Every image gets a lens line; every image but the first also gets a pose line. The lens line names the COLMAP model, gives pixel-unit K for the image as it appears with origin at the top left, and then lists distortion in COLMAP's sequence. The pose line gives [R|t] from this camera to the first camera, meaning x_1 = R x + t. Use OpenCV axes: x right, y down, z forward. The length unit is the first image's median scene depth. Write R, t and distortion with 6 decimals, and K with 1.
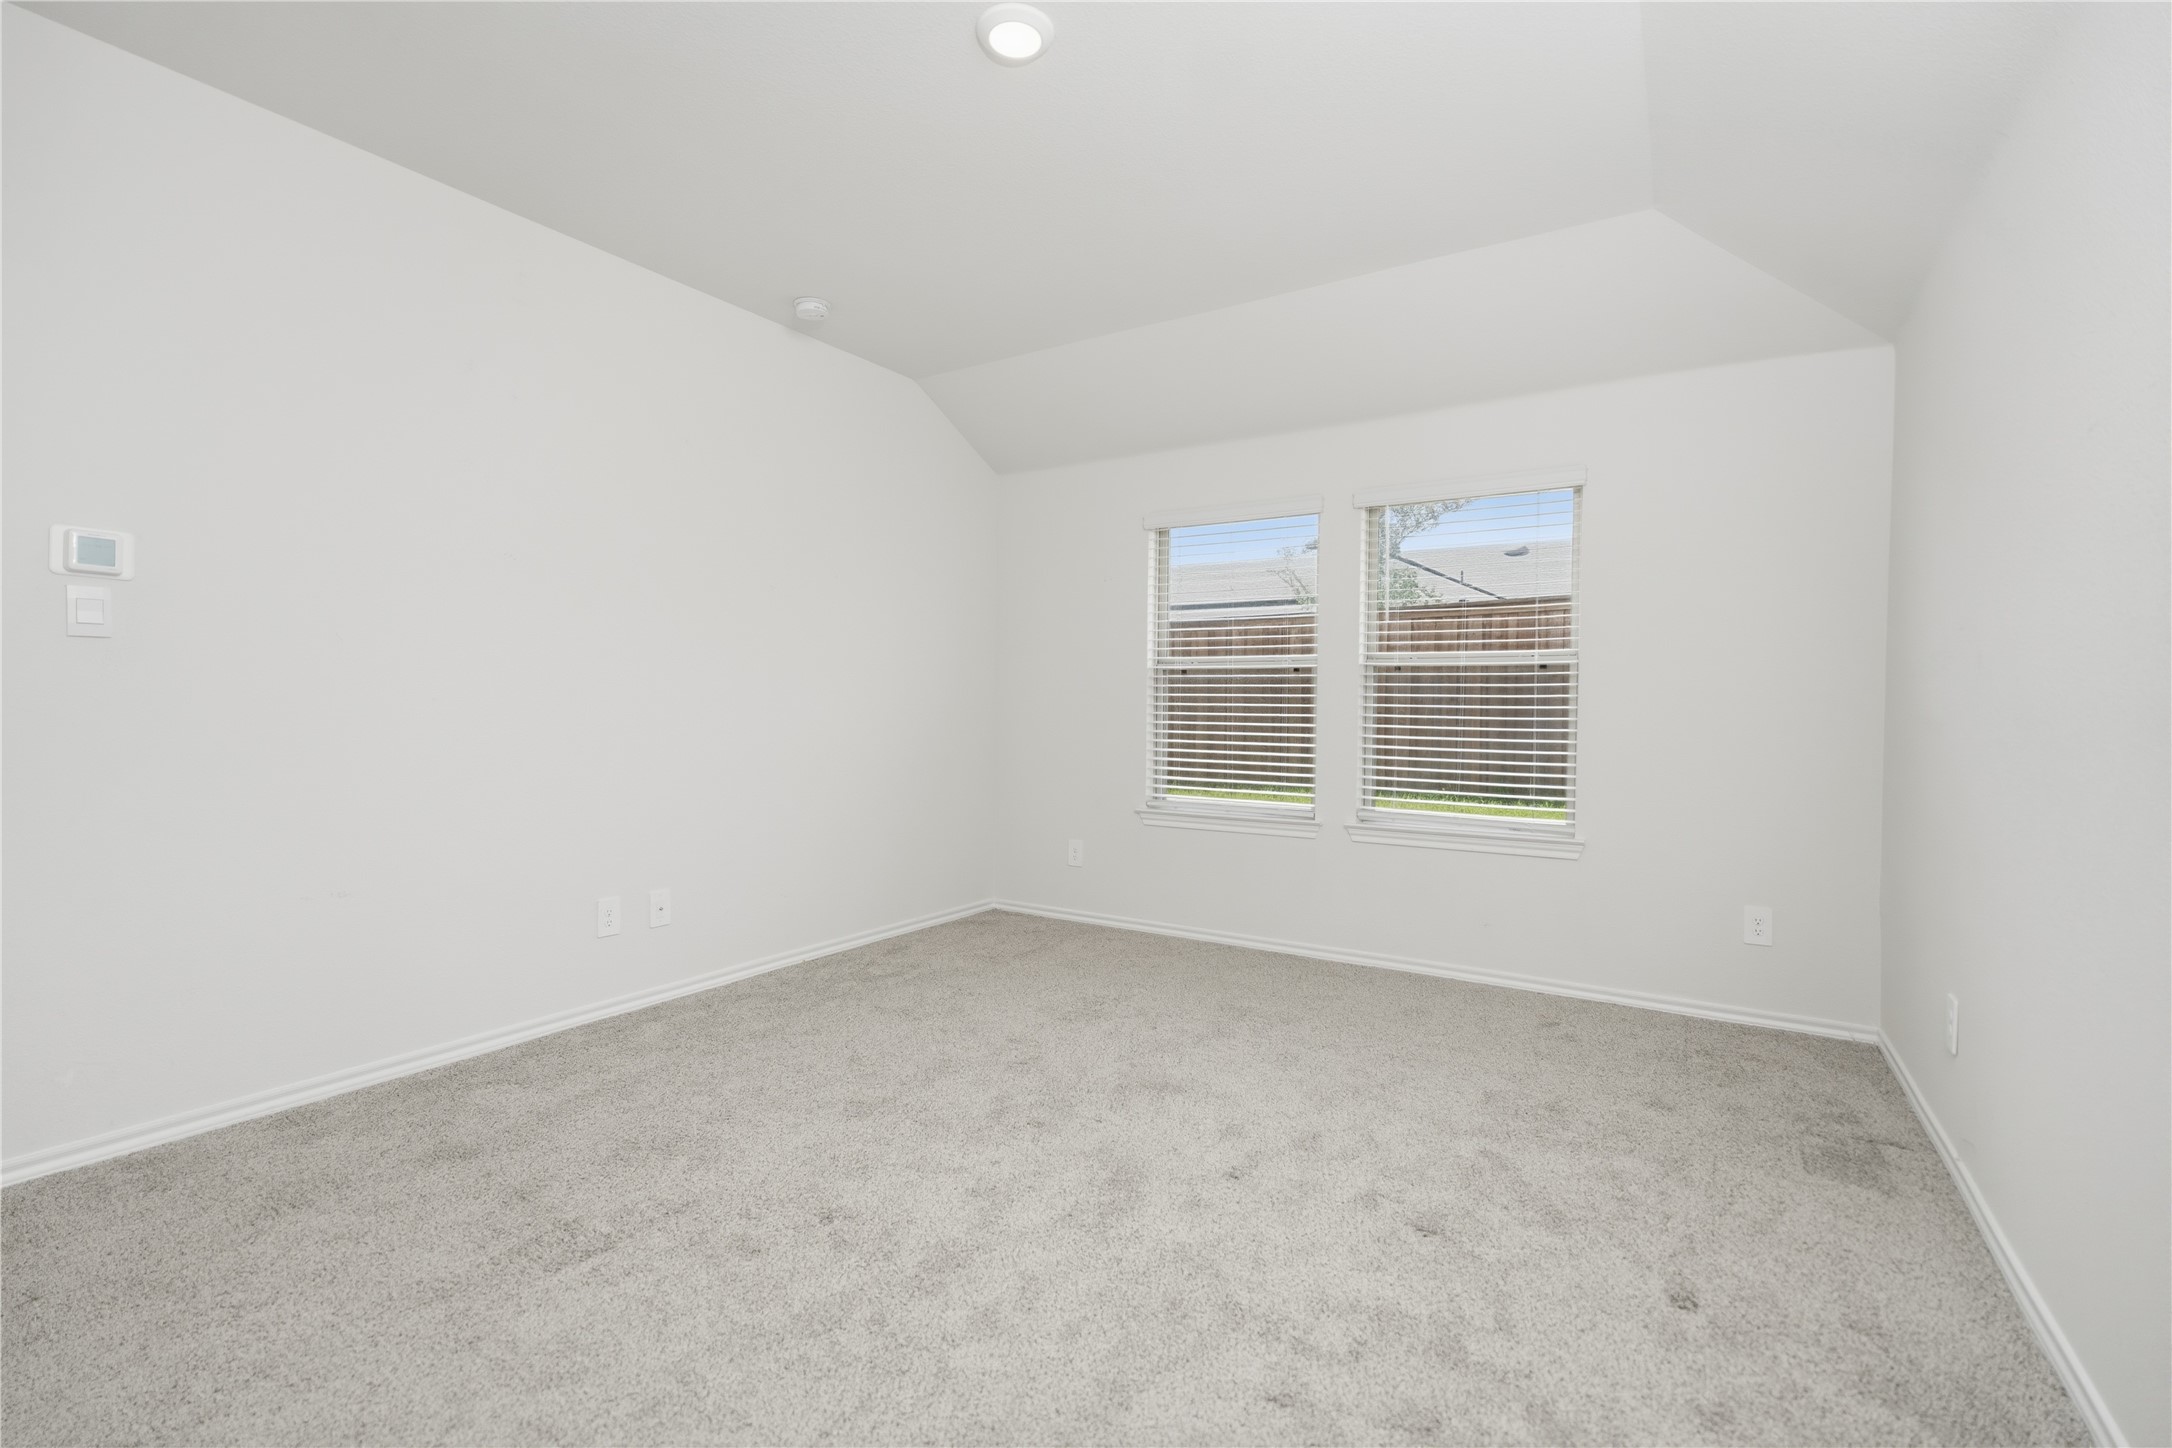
lens RADIAL K [[957.0, 0, 1094.9], [0, 957.0, 713.9], [0, 0, 1]] dist [-0.003012, -0.000148]
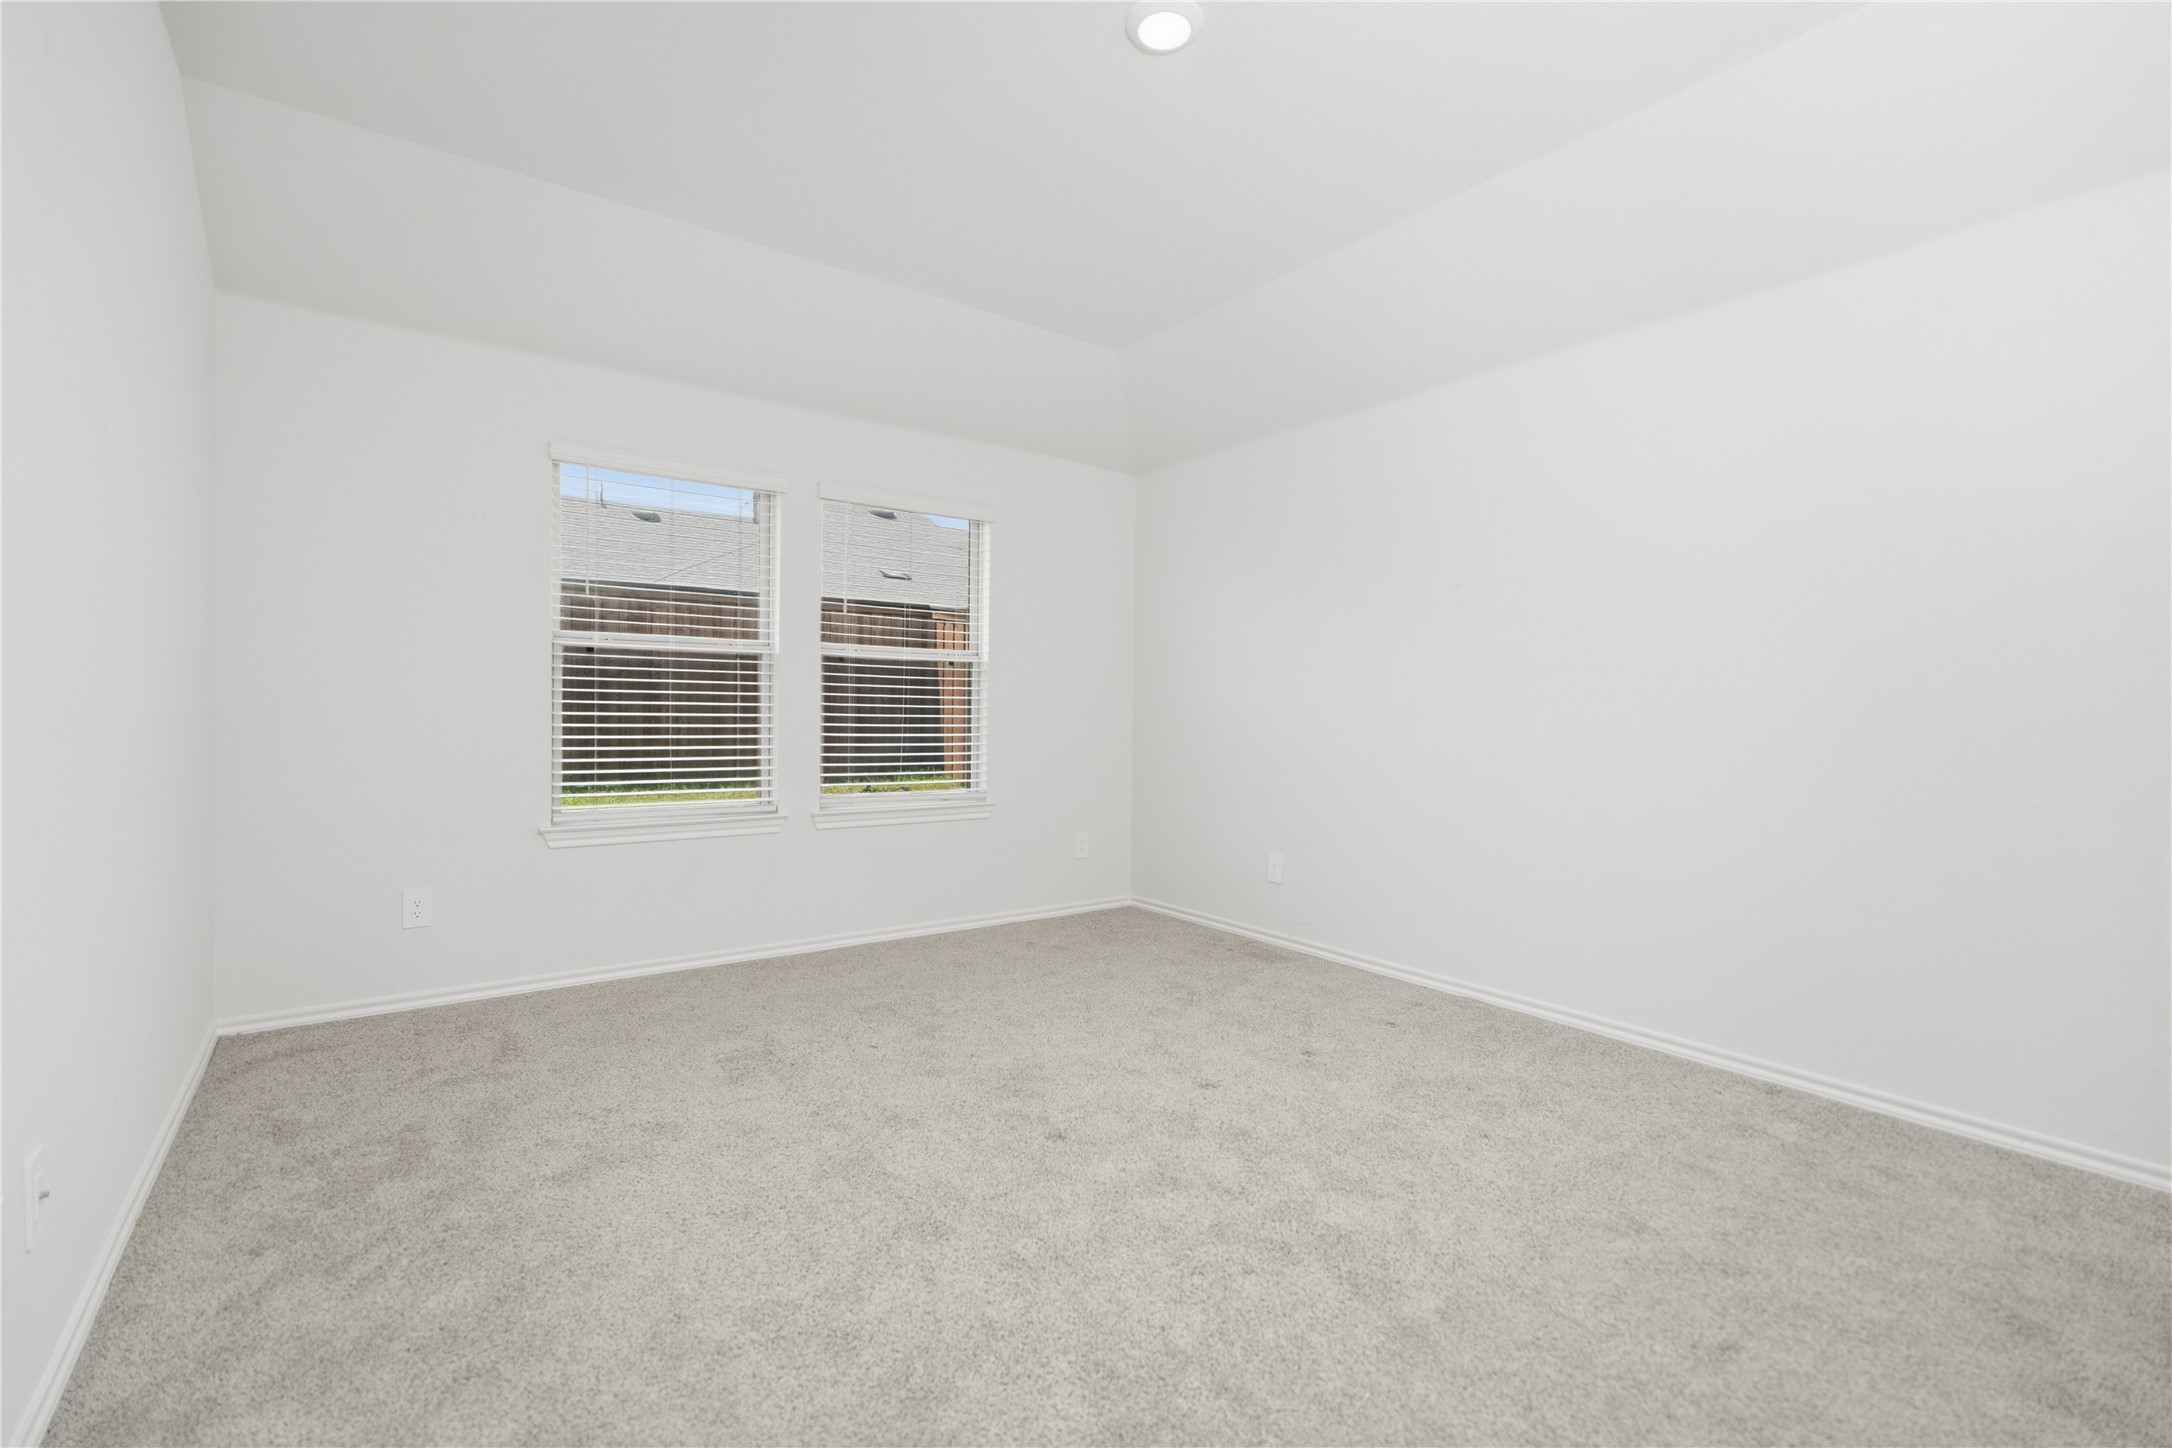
lens RADIAL K [[957.0, 0, 1094.9], [0, 957.0, 713.9], [0, 0, 1]] dist [-0.003012, -0.000148]
pose [[0.359208, -0.017204, 0.933099, -0.532654], [-0.002951, 0.999804, 0.019570, -0.008659], [-0.933253, -0.009783, 0.359087, 0.349994]]
